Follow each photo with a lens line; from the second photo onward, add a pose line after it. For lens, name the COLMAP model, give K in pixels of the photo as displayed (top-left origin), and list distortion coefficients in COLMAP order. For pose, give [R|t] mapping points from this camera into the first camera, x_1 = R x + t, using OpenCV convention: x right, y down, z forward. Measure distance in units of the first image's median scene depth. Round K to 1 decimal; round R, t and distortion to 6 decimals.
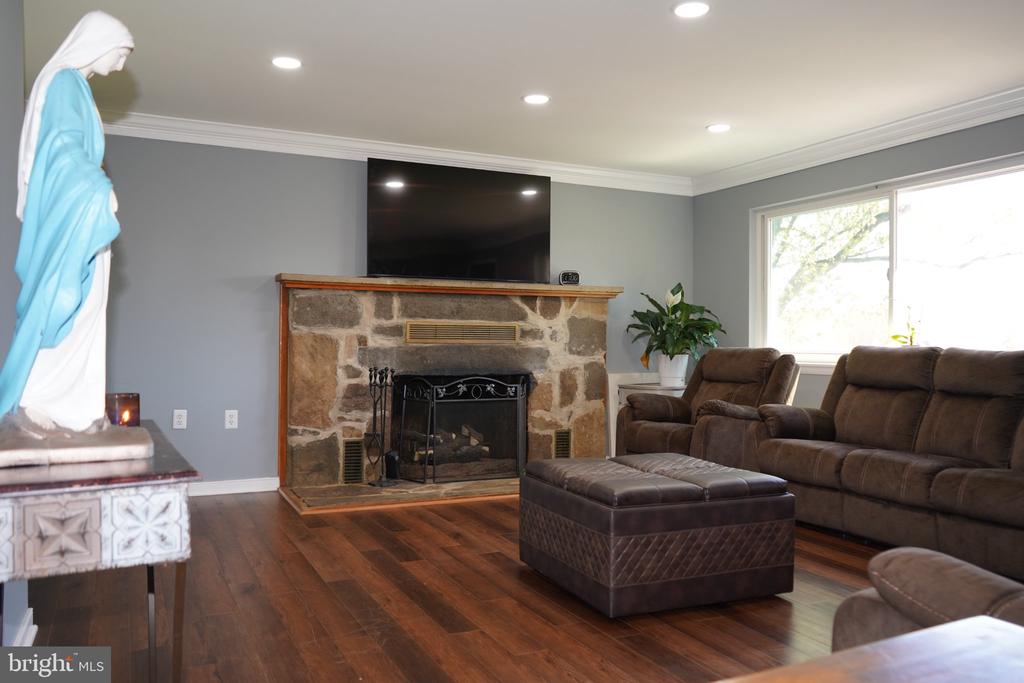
lens RADIAL K [[810.5, 0, 510.8], [0, 810.5, 340.7], [0, 0, 1]] dist [-0.044752, 0.003006]
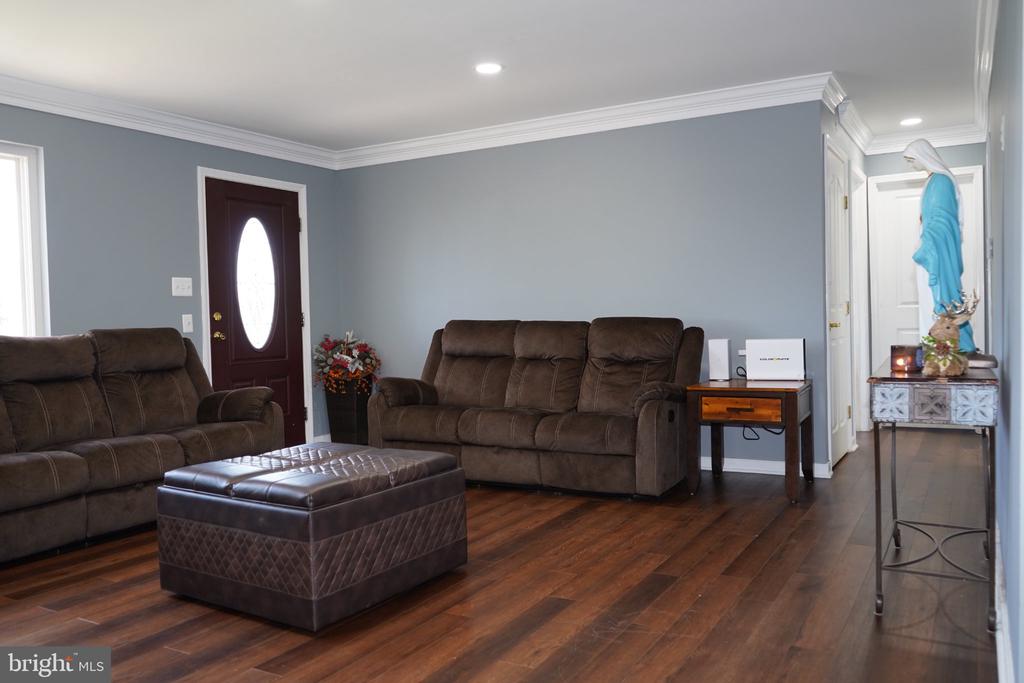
lens RADIAL K [[810.5, 0, 510.8], [0, 810.5, 340.9], [0, 0, 1]] dist [-0.044752, 0.003006]
pose [[-0.564216, -0.017940, 0.825432, -0.881135], [0.021979, 0.999083, 0.036738, -0.009608], [-0.825334, 0.038870, -0.563305, 1.645802]]
